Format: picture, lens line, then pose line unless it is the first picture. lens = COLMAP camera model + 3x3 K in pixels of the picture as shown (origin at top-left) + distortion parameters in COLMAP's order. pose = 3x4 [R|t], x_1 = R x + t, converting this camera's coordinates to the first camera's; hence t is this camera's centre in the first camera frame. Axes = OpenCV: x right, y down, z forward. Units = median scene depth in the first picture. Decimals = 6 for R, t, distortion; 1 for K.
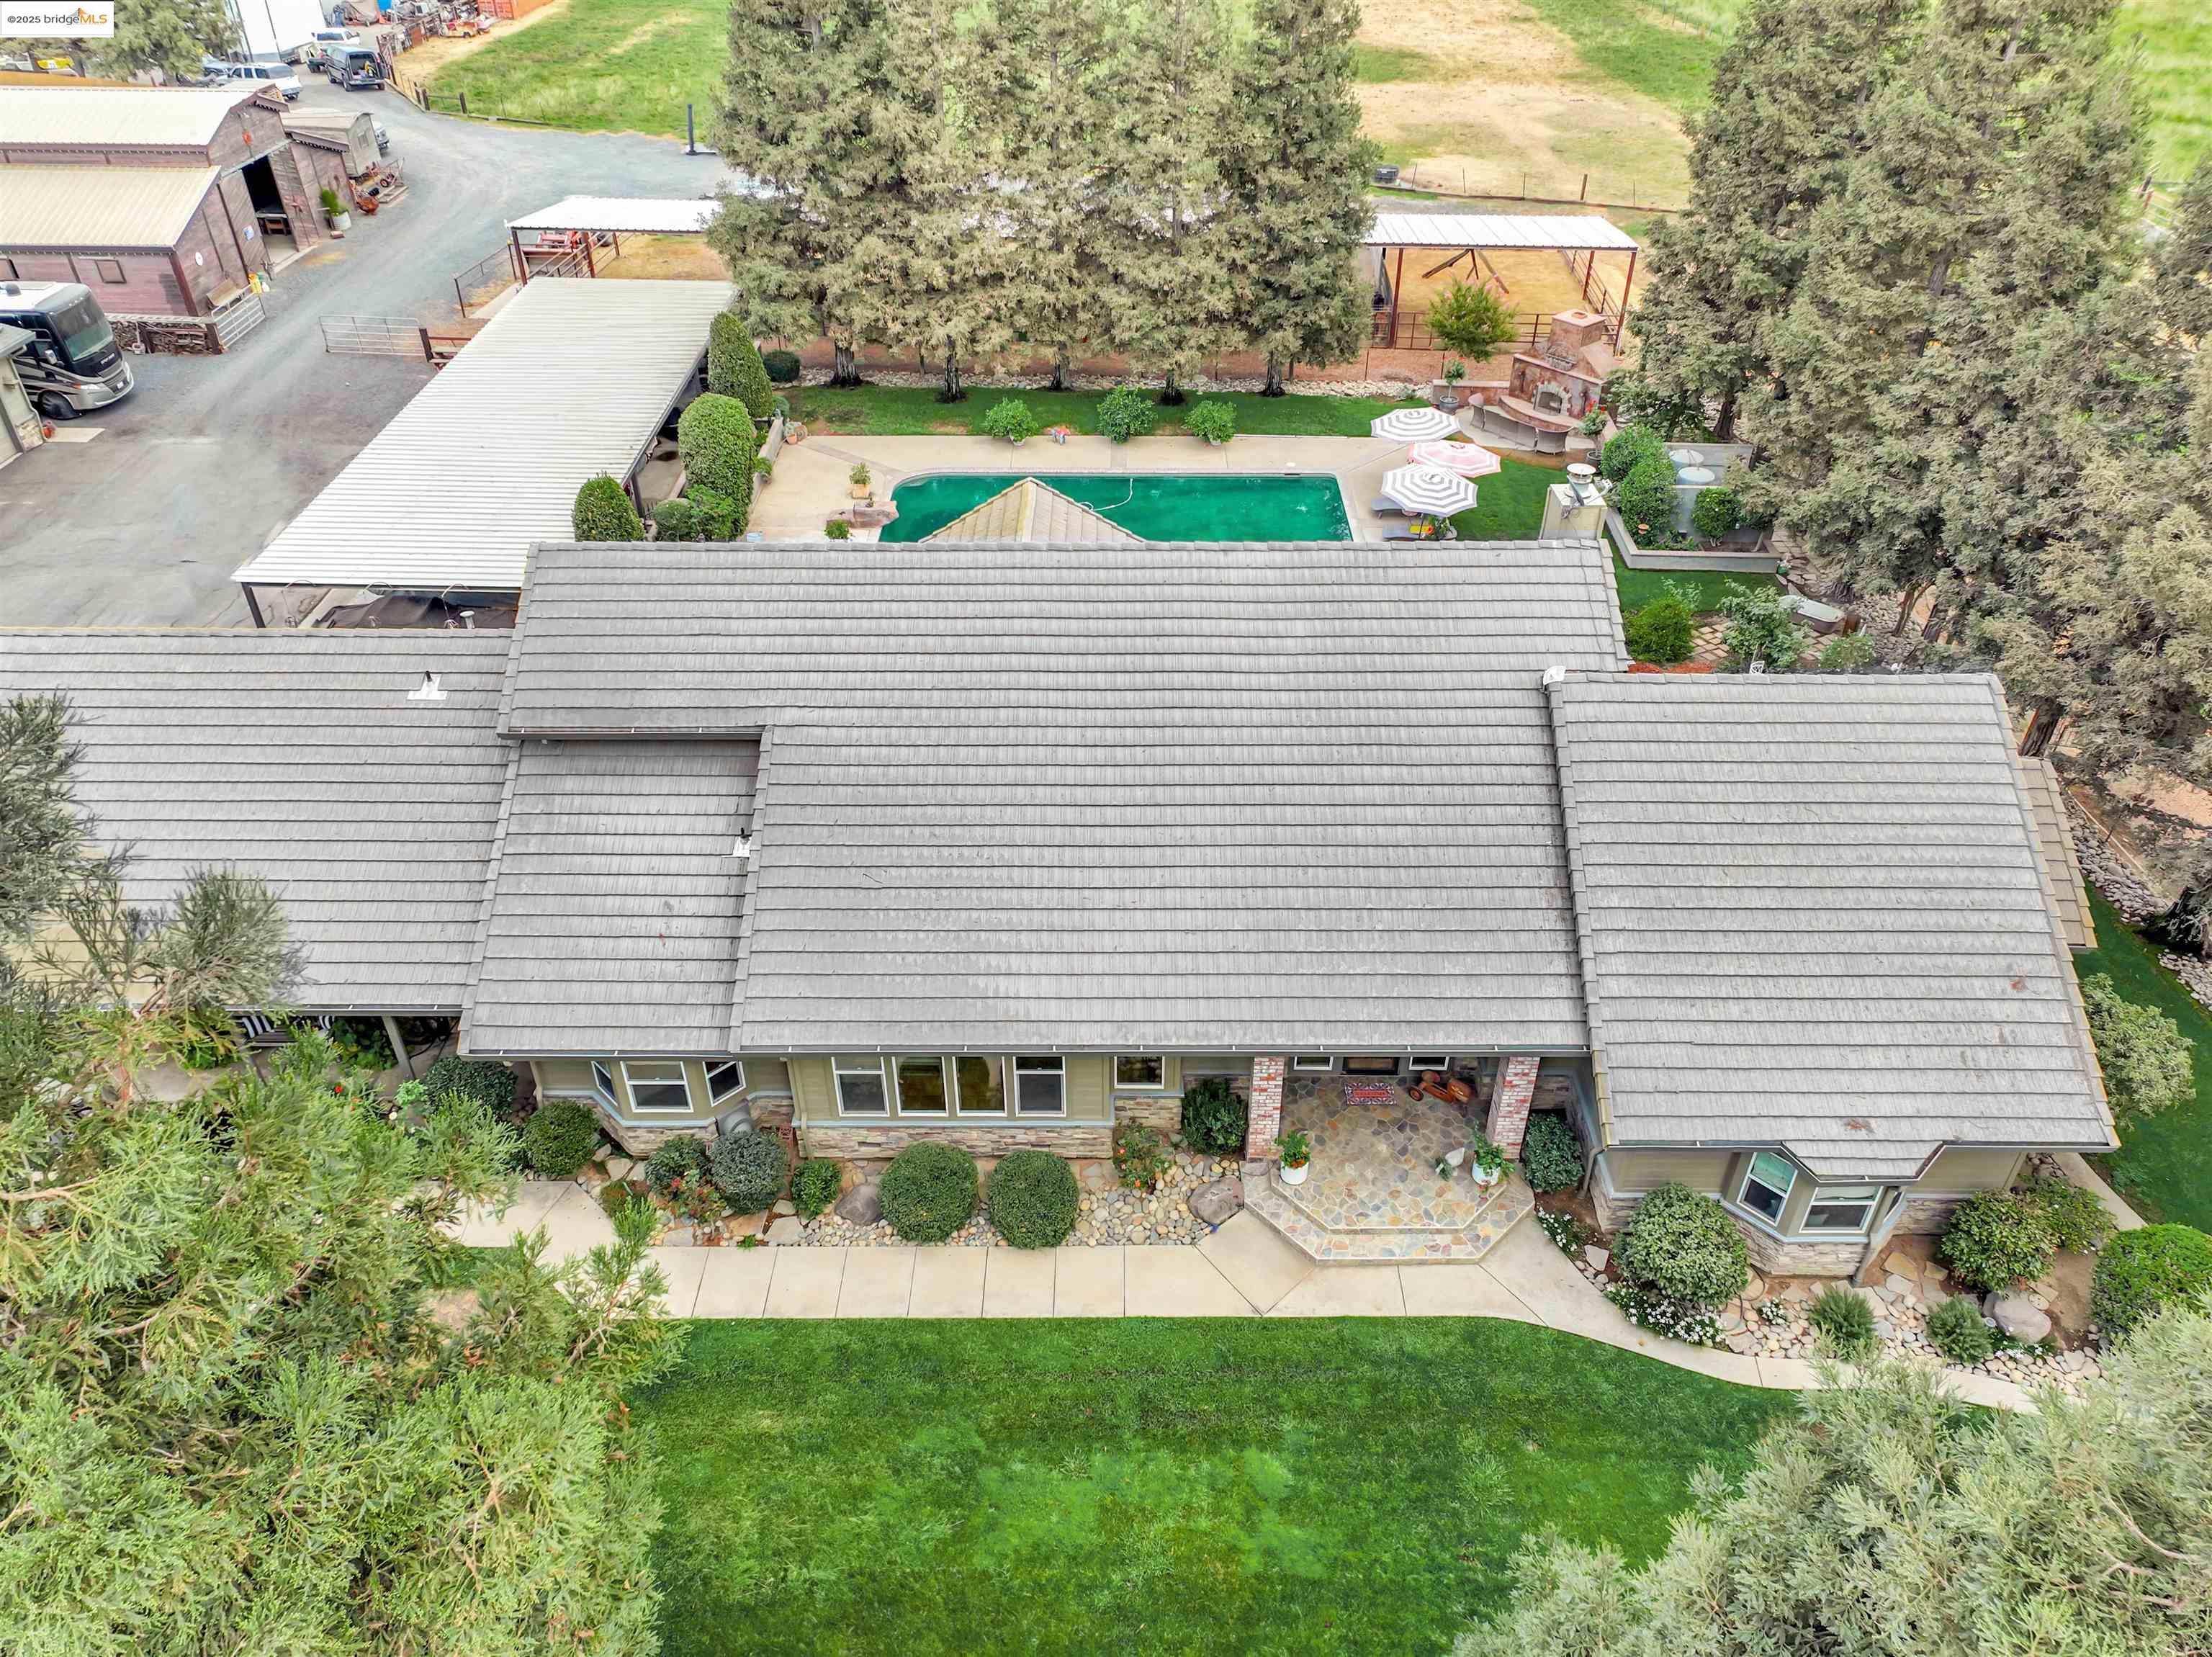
lens RADIAL K [[1552.7, 0, 1121.8], [0, 1552.7, 833.4], [0, 0, 1]] dist [0.008710, 0.004599]
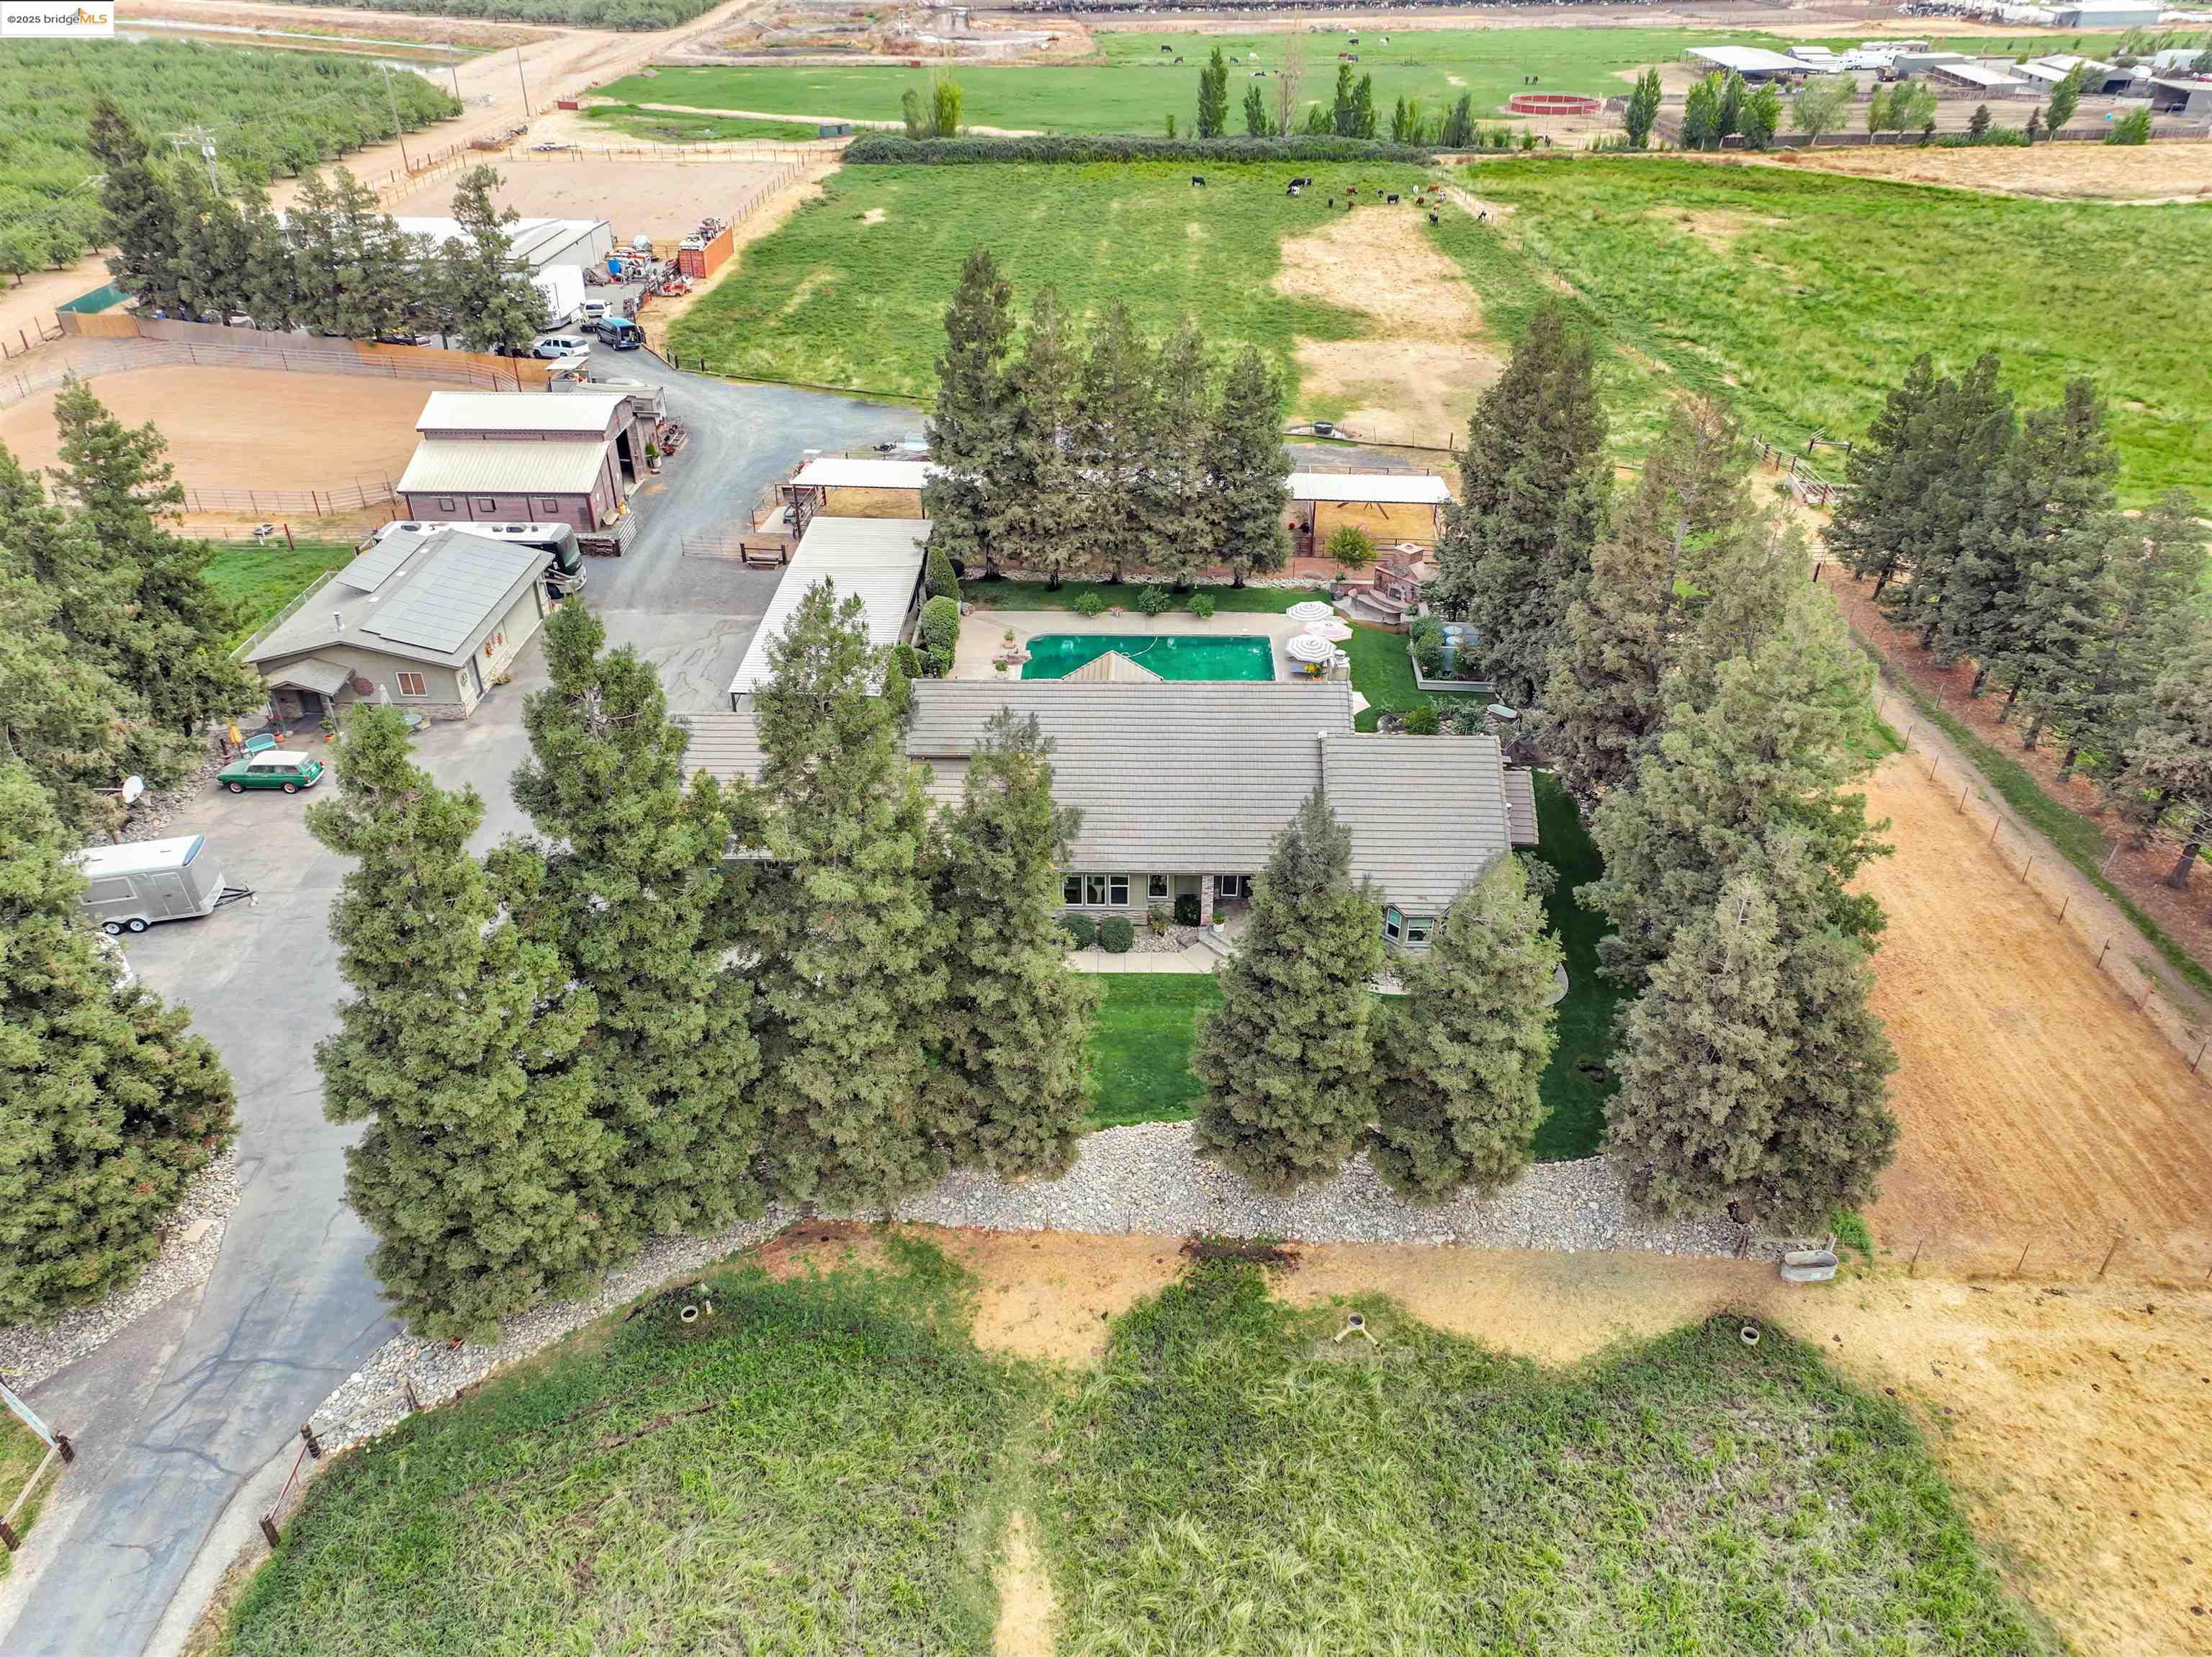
lens RADIAL K [[1552.7, 0, 1121.8], [0, 1552.7, 833.4], [0, 0, 1]] dist [0.008710, 0.004599]
pose [[0.999855, 0.008617, -0.014659, -0.005759], [-0.009554, 0.997831, -0.065126, 0.117439], [0.014066, 0.065257, 0.997769, -0.788562]]
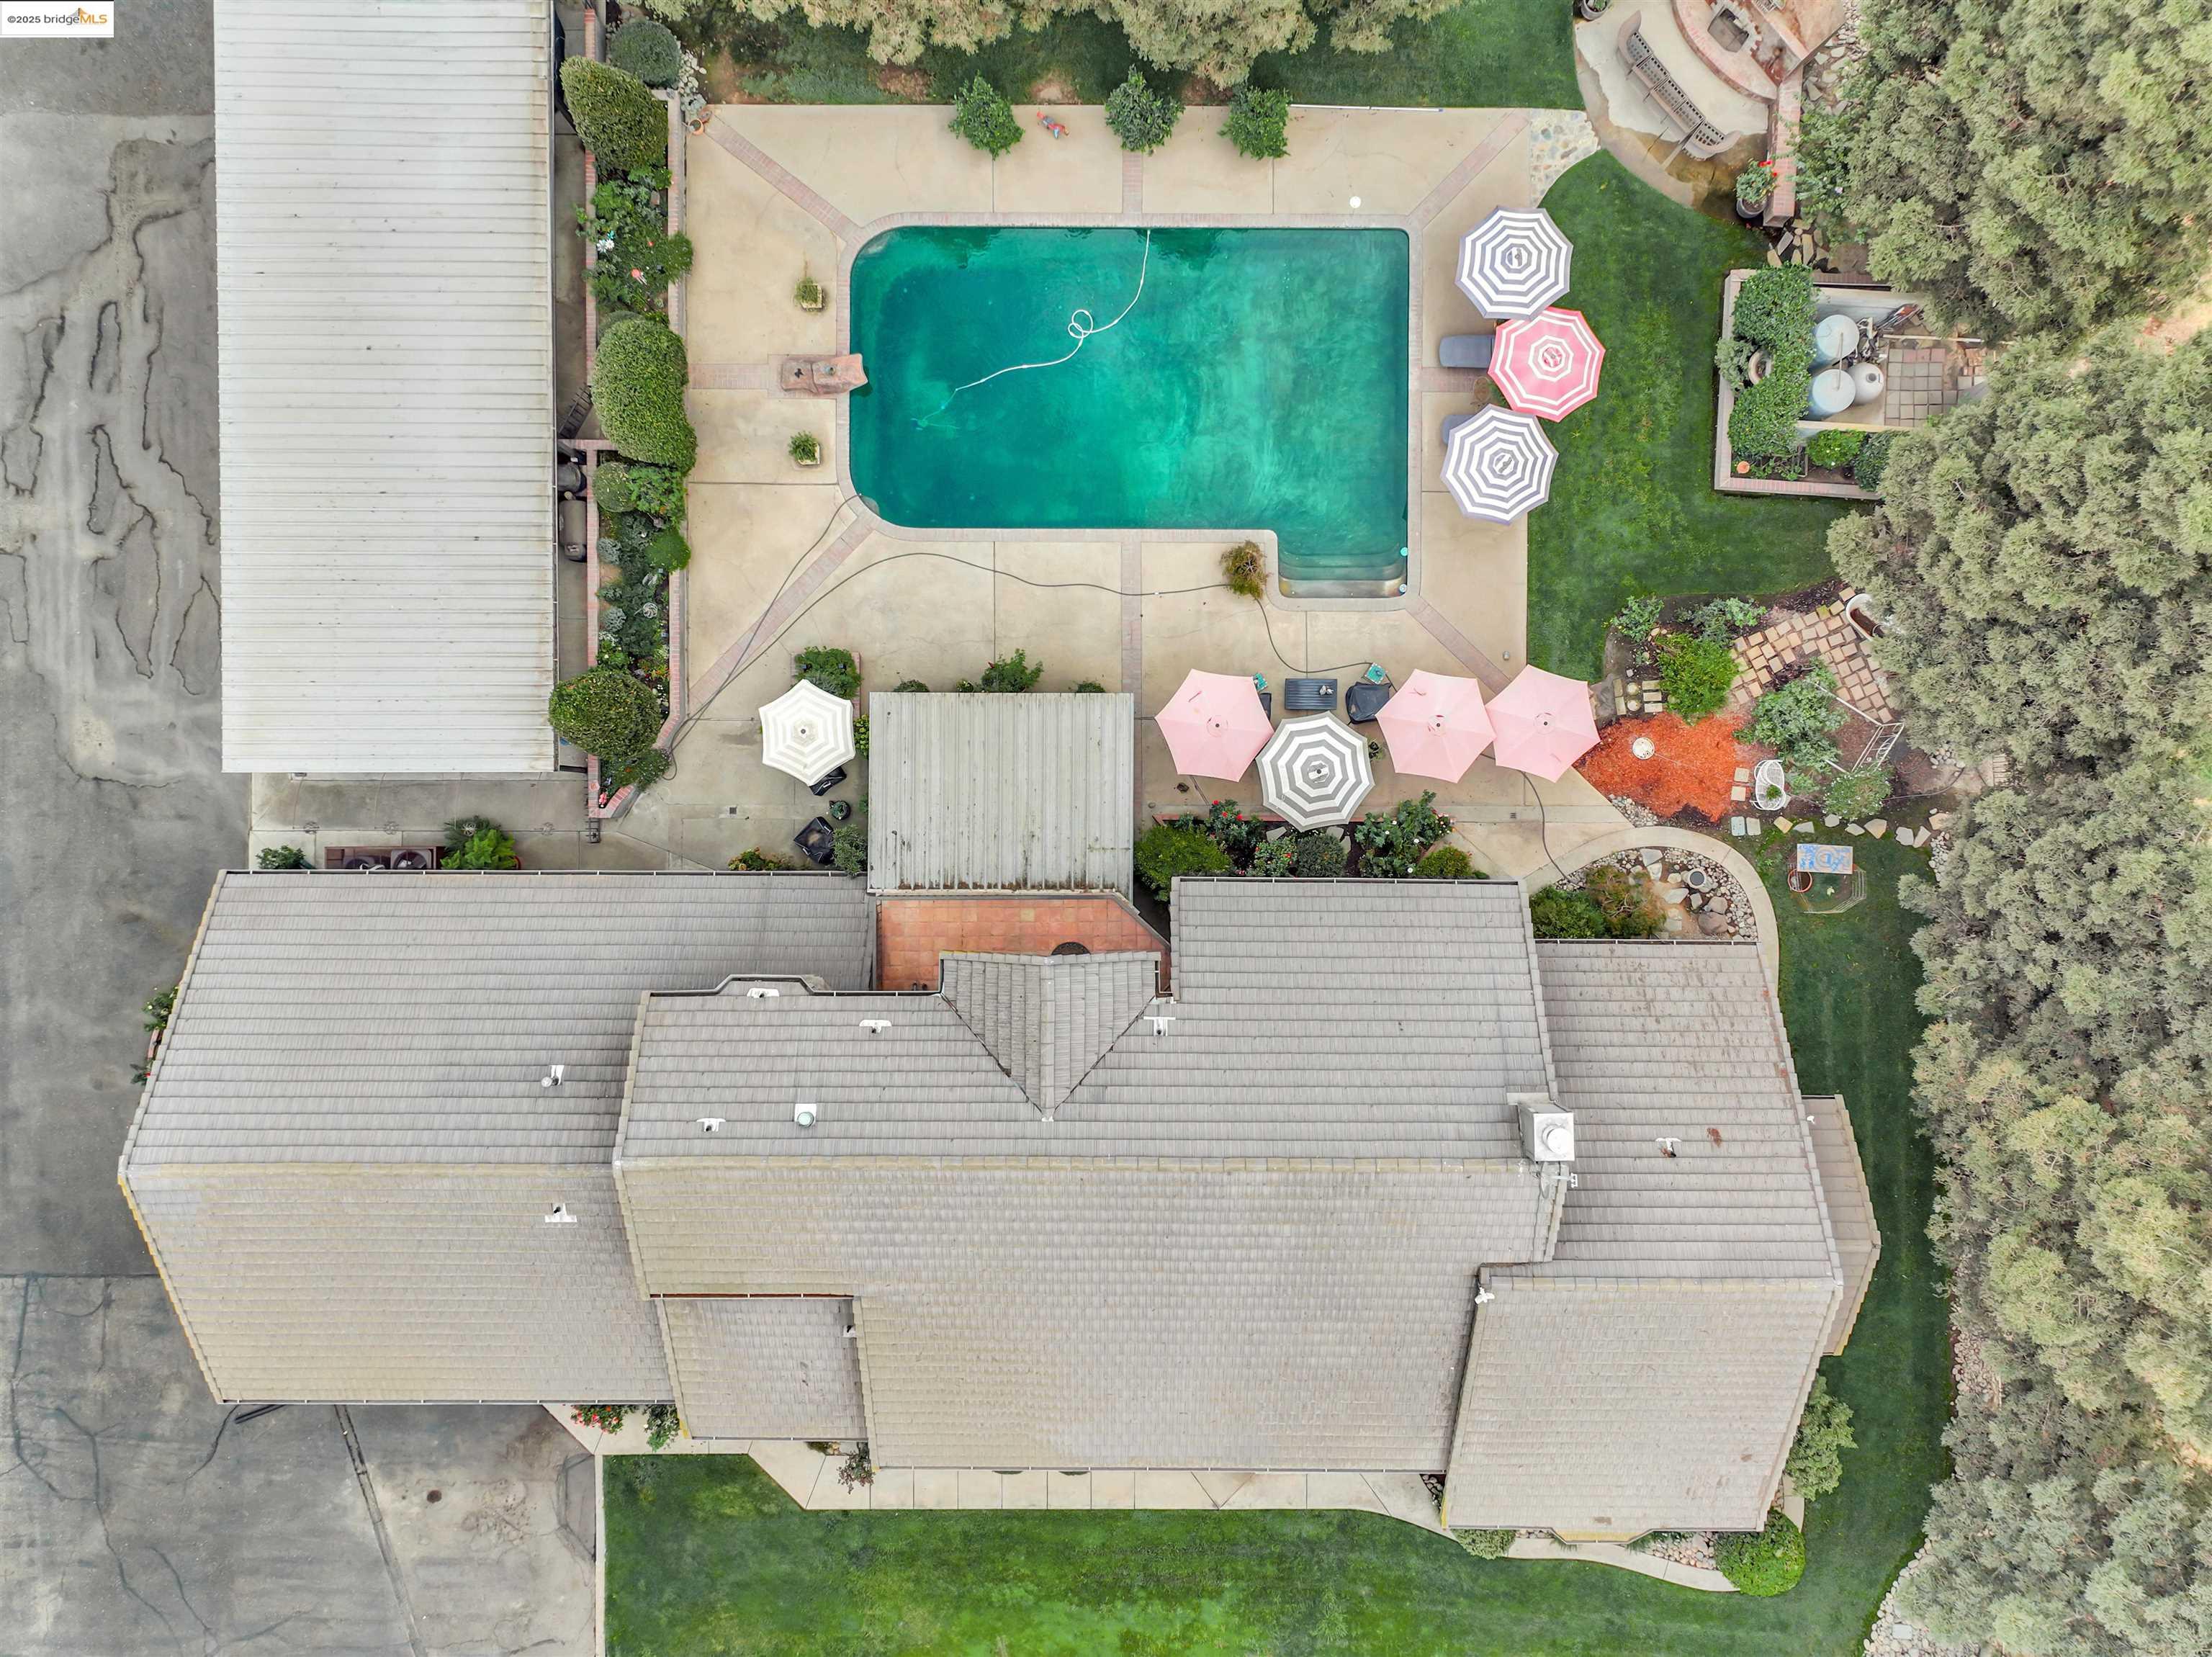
lens RADIAL K [[1552.7, 0, 1121.8], [0, 1552.7, 833.4], [0, 0, 1]] dist [0.008710, 0.004599]
pose [[0.999996, 0.002948, -0.000397, -0.006277], [-0.001409, 0.586864, 0.809684, -0.681874], [0.002621, -0.809680, 0.586865, 0.291834]]
